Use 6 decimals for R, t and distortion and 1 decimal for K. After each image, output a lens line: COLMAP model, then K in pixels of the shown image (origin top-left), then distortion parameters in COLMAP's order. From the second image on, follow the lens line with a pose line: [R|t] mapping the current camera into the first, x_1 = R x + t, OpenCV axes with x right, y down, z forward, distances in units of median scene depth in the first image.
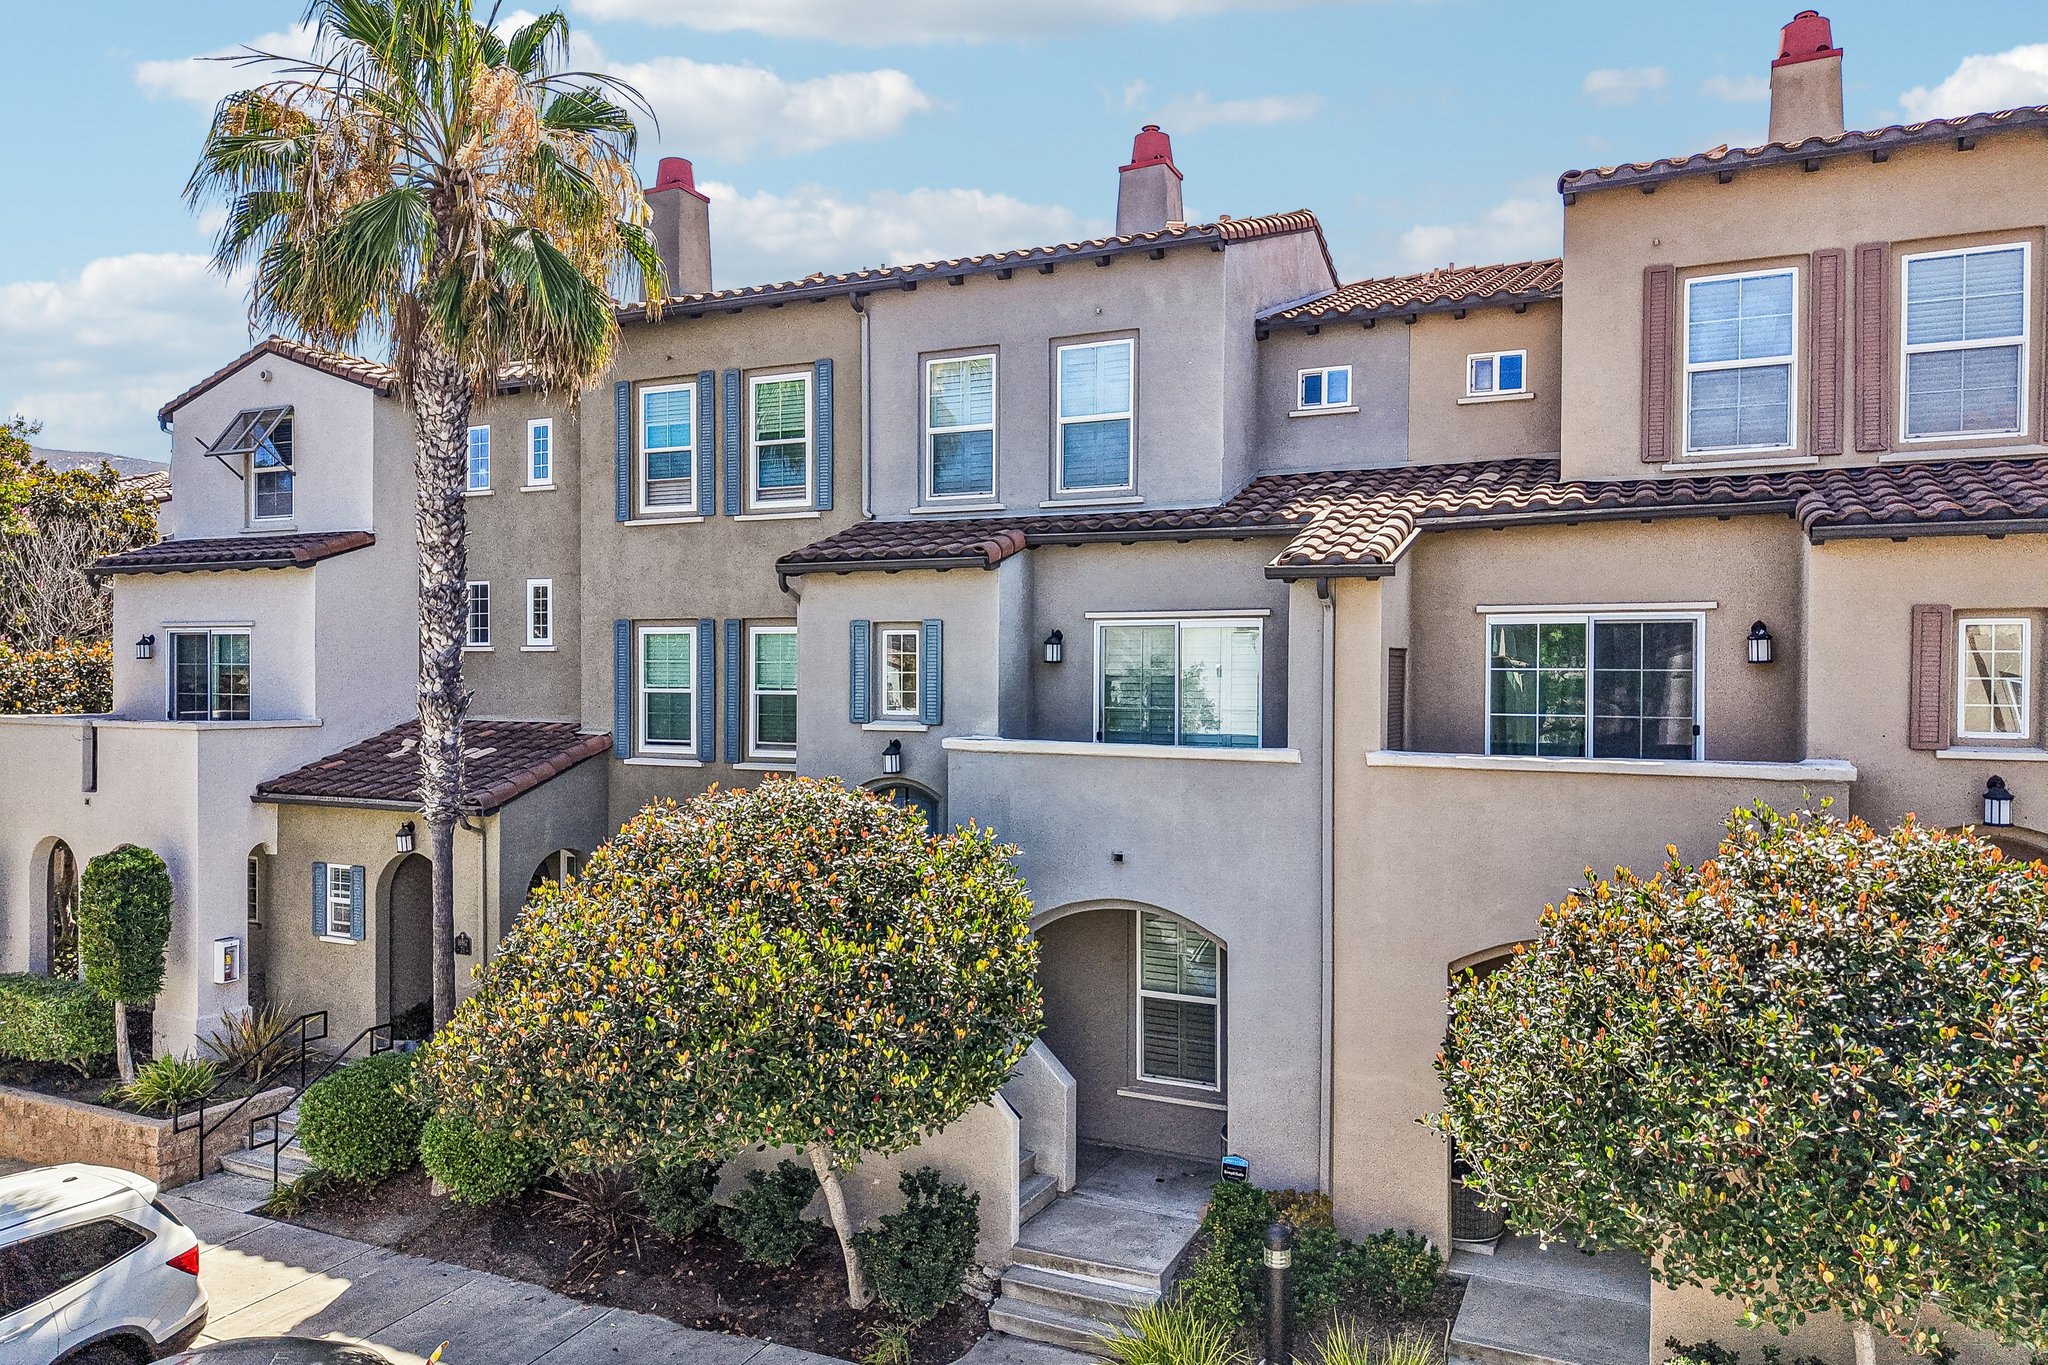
lens RADIAL K [[1365.7, 0, 1020.7], [0, 1365.7, 686.5], [0, 0, 1]] dist [0.032766, -0.033549]
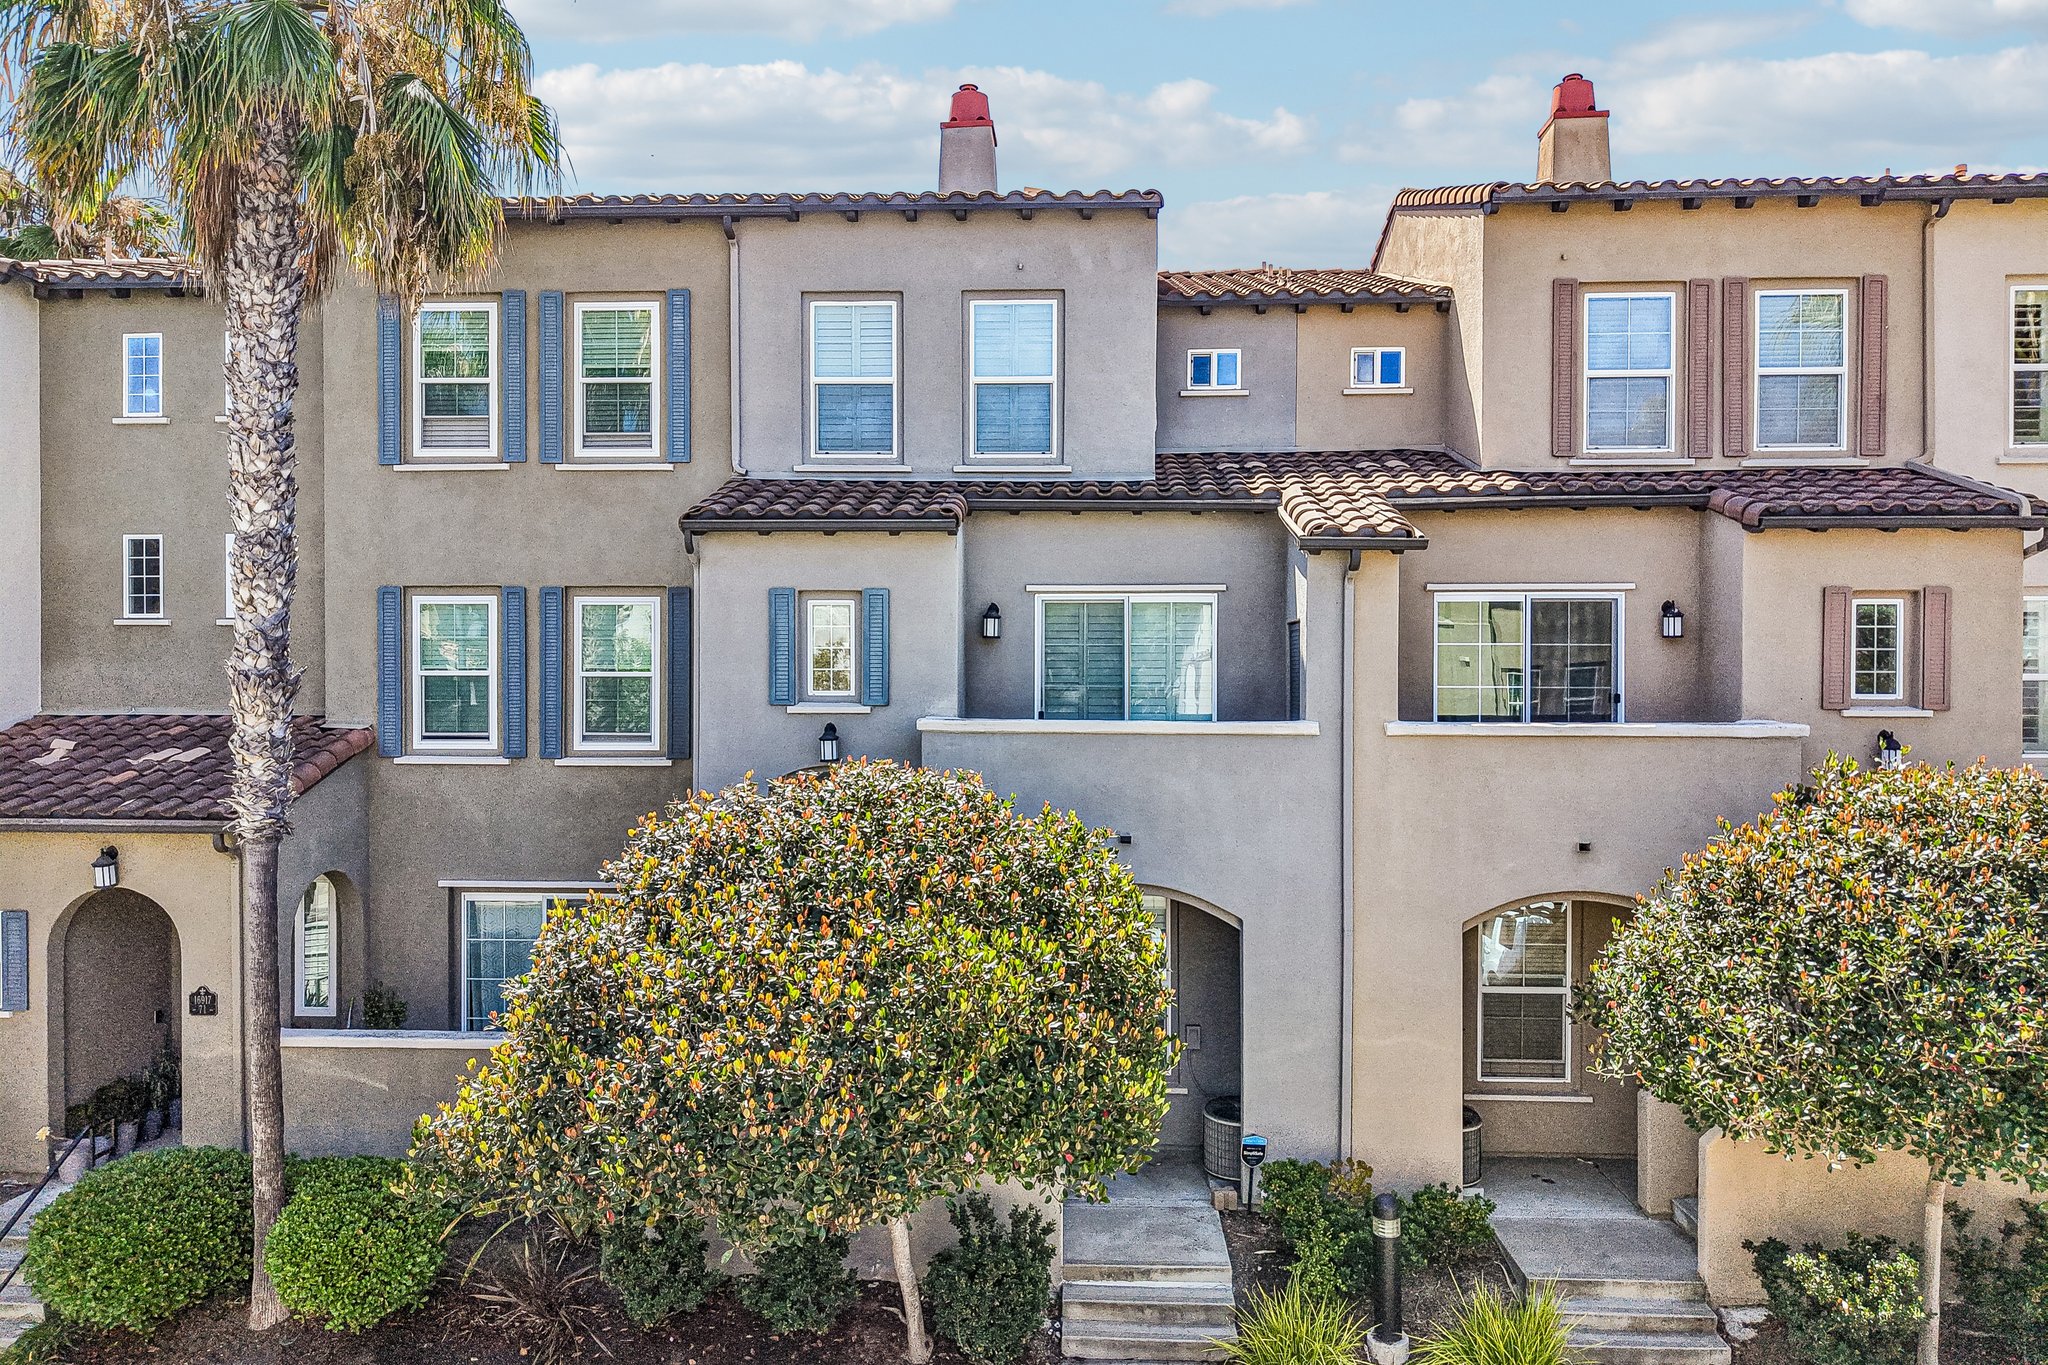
lens RADIAL K [[1365.7, 0, 1020.7], [0, 1365.7, 686.5], [0, 0, 1]] dist [0.032766, -0.033549]
pose [[0.924149, -0.006235, 0.381982, -0.326800], [0.006090, 0.999980, 0.001589, 0.015002], [-0.381985, 0.000858, 0.924168, 0.133779]]
